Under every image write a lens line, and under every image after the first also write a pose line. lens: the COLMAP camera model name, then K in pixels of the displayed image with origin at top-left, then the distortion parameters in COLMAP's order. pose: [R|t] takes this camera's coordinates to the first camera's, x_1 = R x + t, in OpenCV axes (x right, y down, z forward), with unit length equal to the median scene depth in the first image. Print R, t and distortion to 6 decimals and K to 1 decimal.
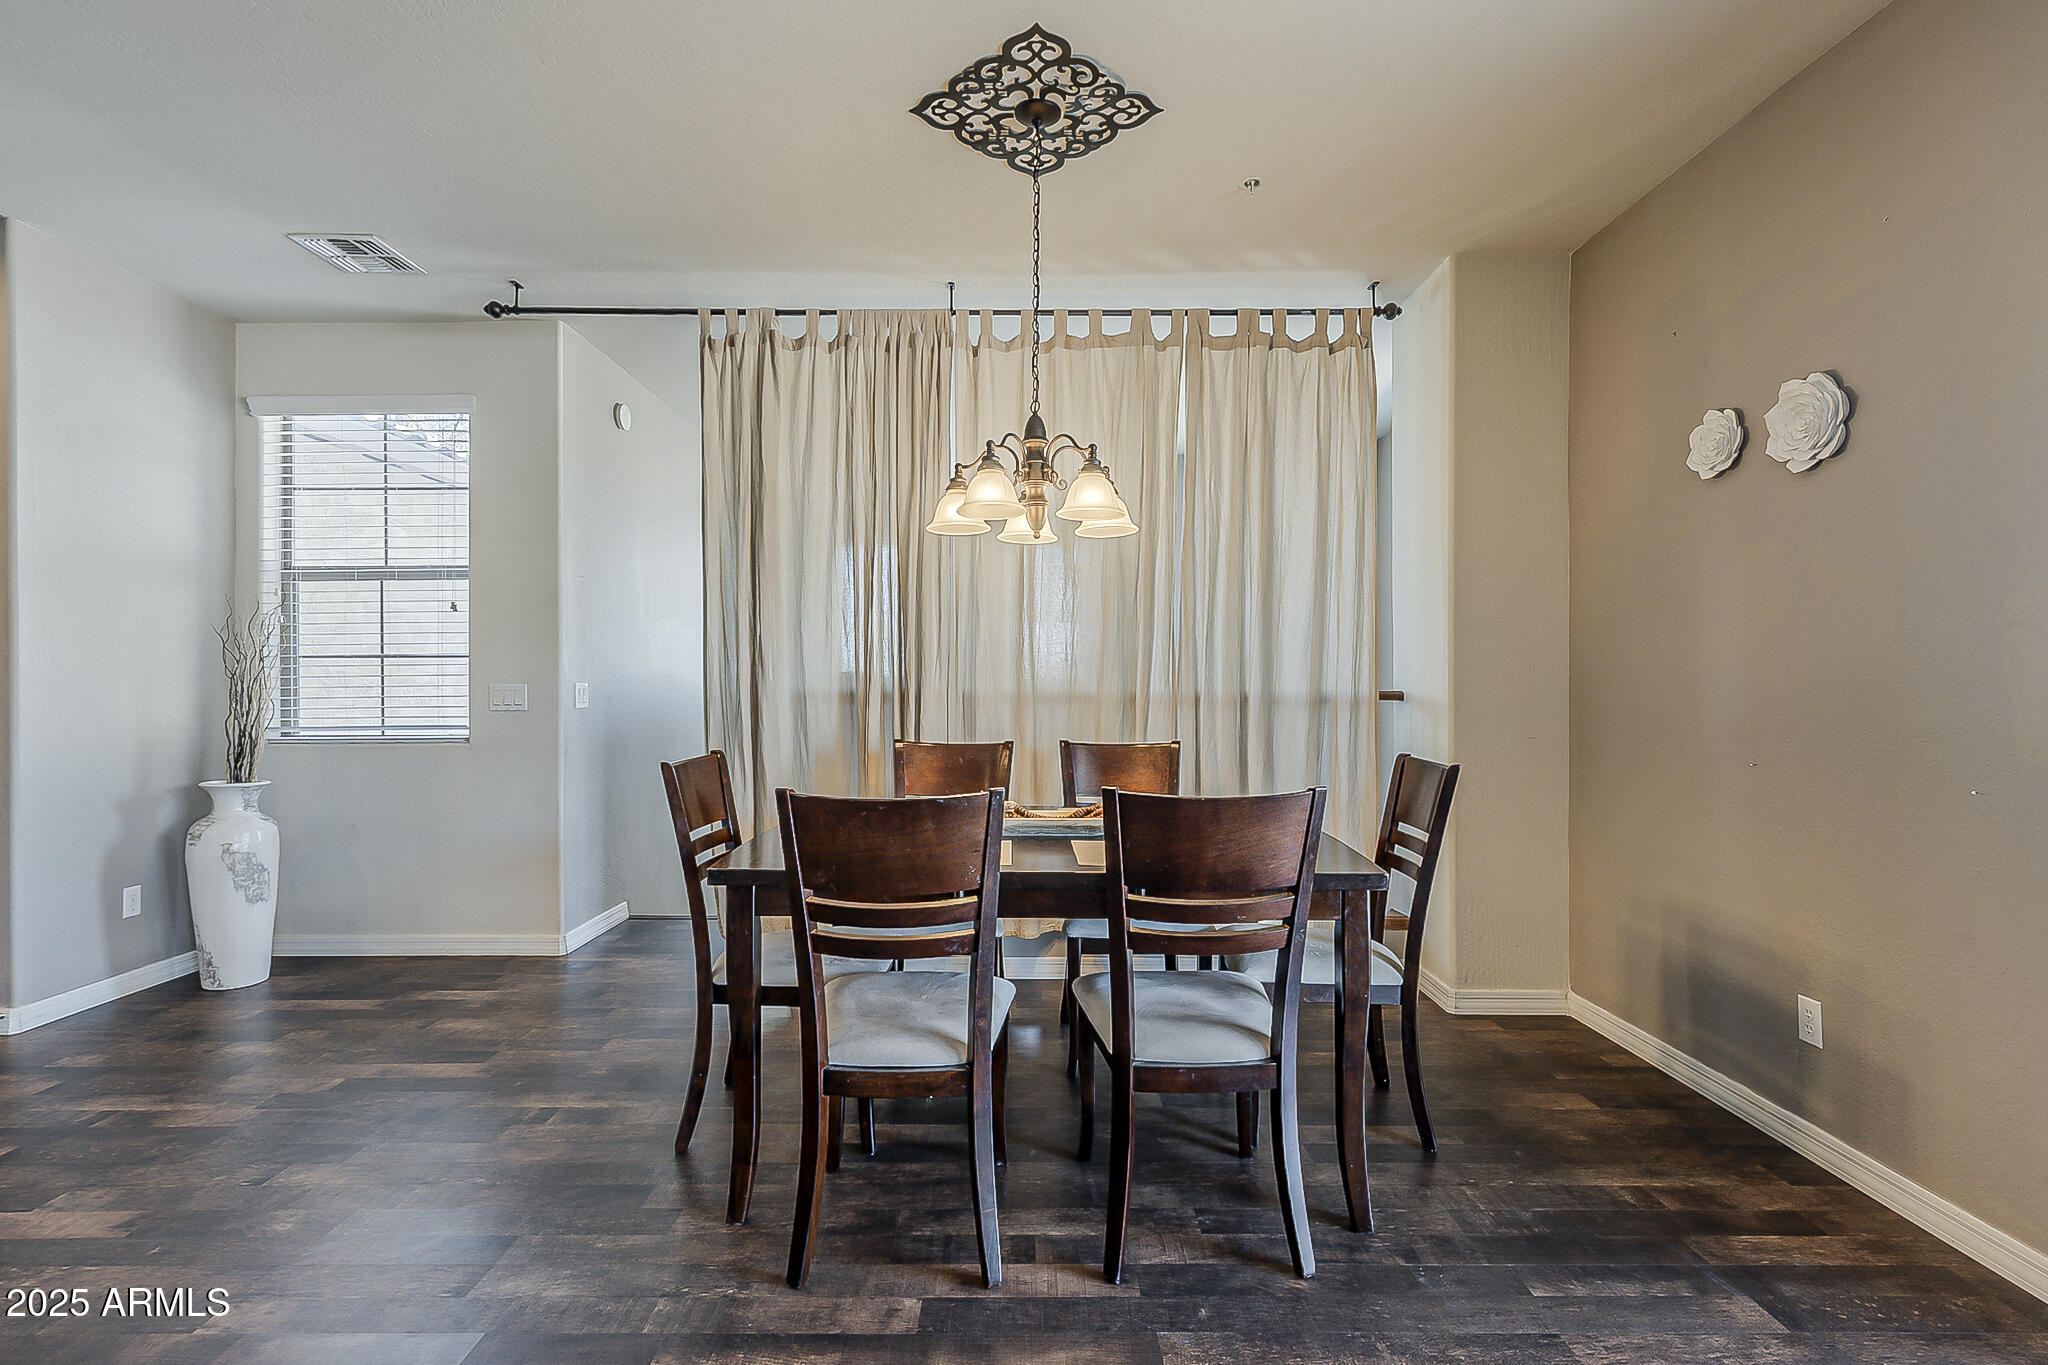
lens RADIAL K [[967.8, 0, 1021.2], [0, 967.8, 688.7], [0, 0, 1]] dist [-0.001316, 0.000502]
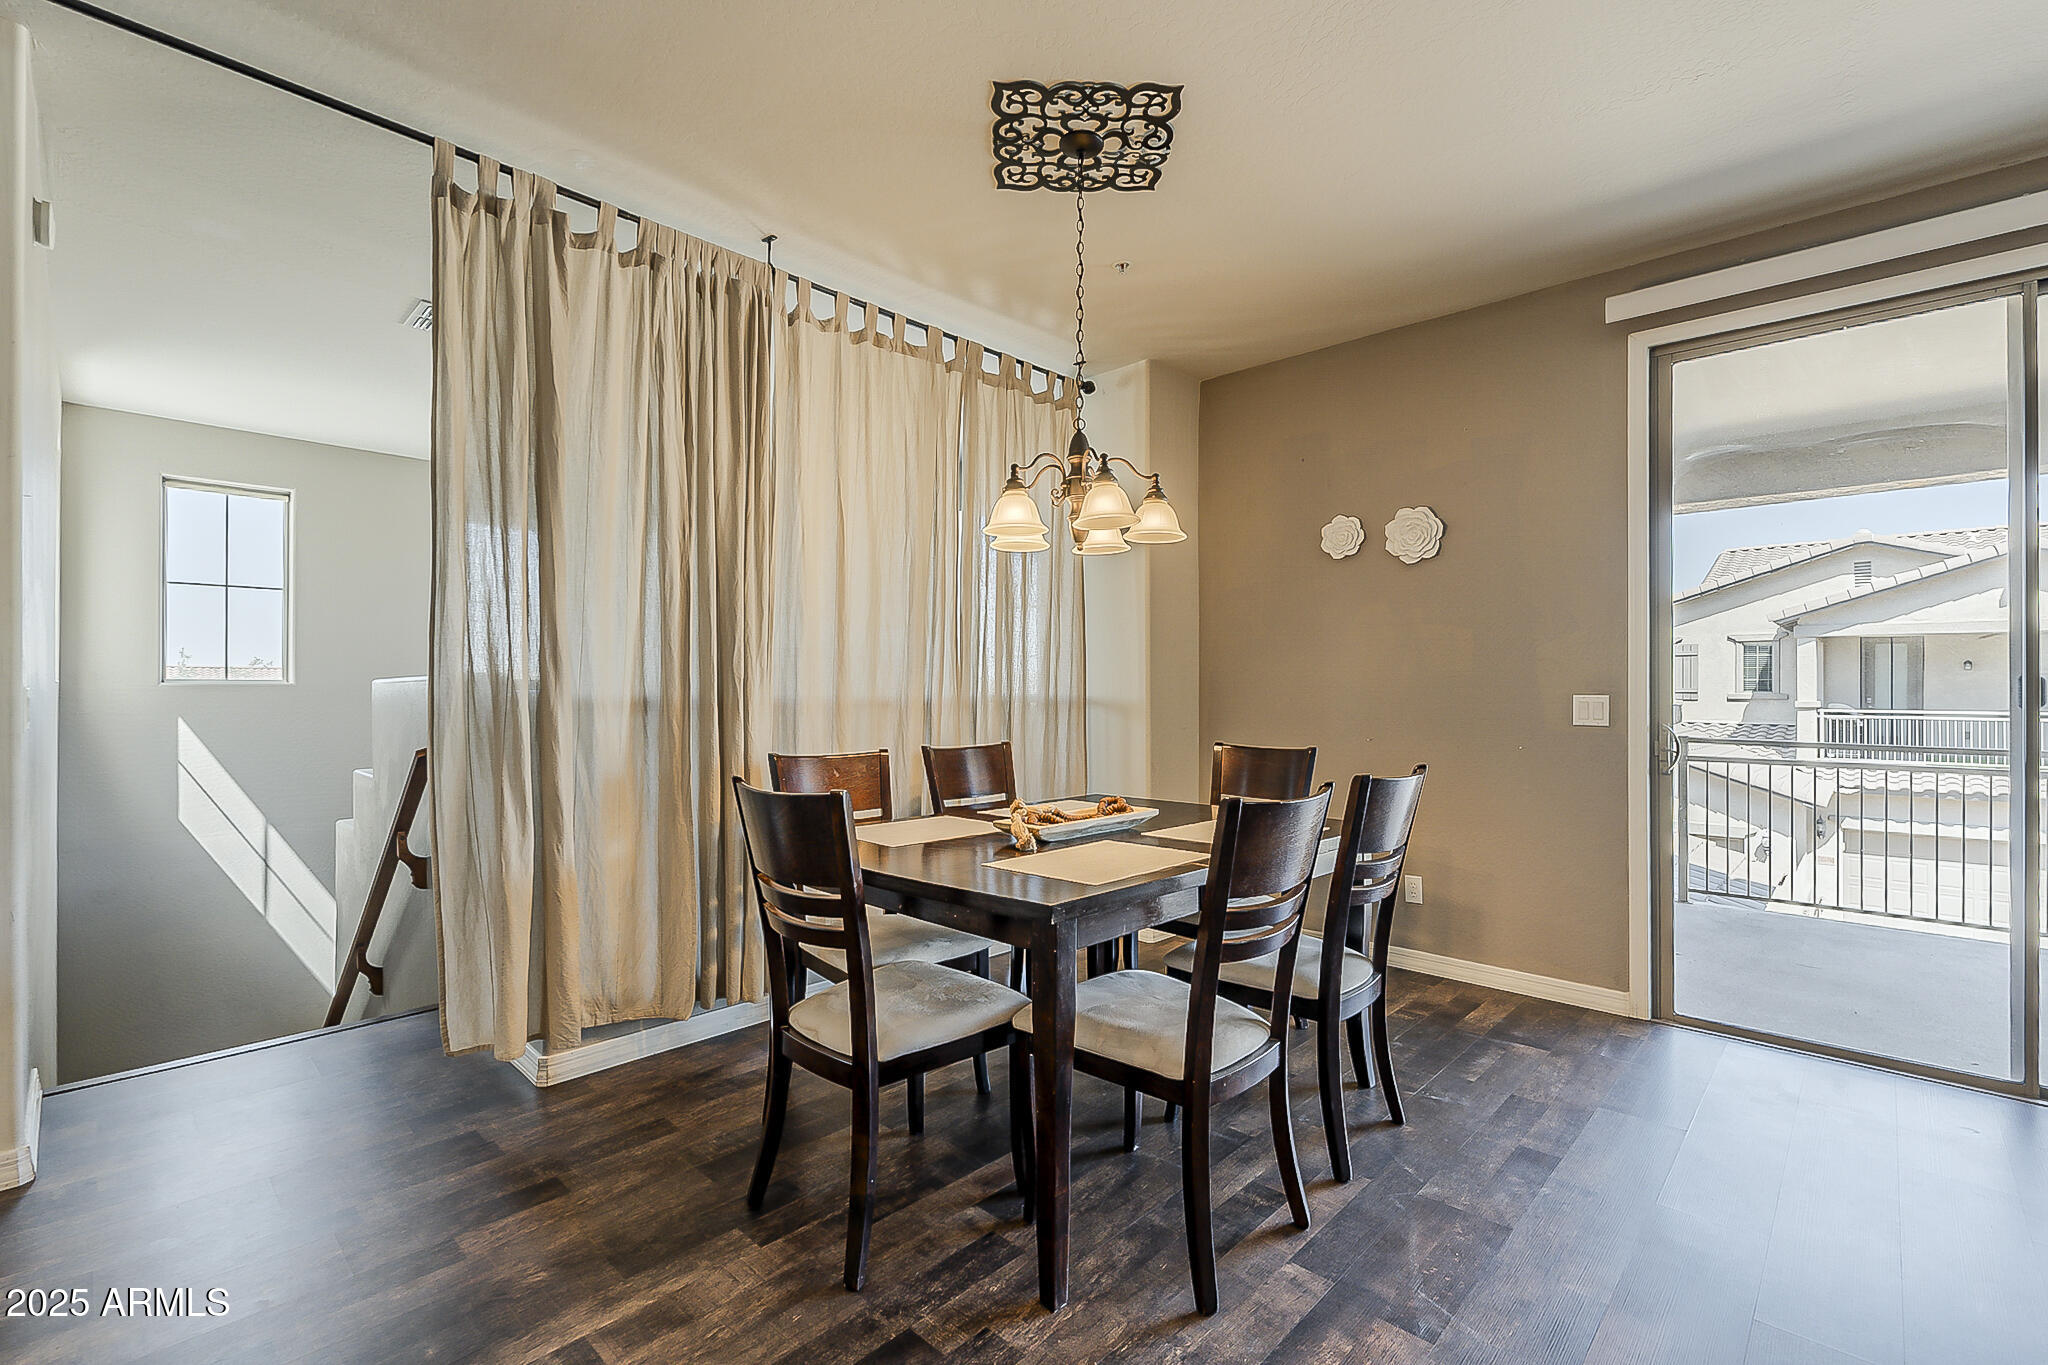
lens RADIAL K [[914.8, 0, 1040.5], [0, 914.8, 688.3], [0, 0, 1]] dist [0.001223, 0.000532]
pose [[0.681076, 0.000278, 0.732213, -0.537698], [0.002238, 0.999994, -0.002462, -0.003259], [-0.732209, 0.003316, 0.681072, 0.262041]]
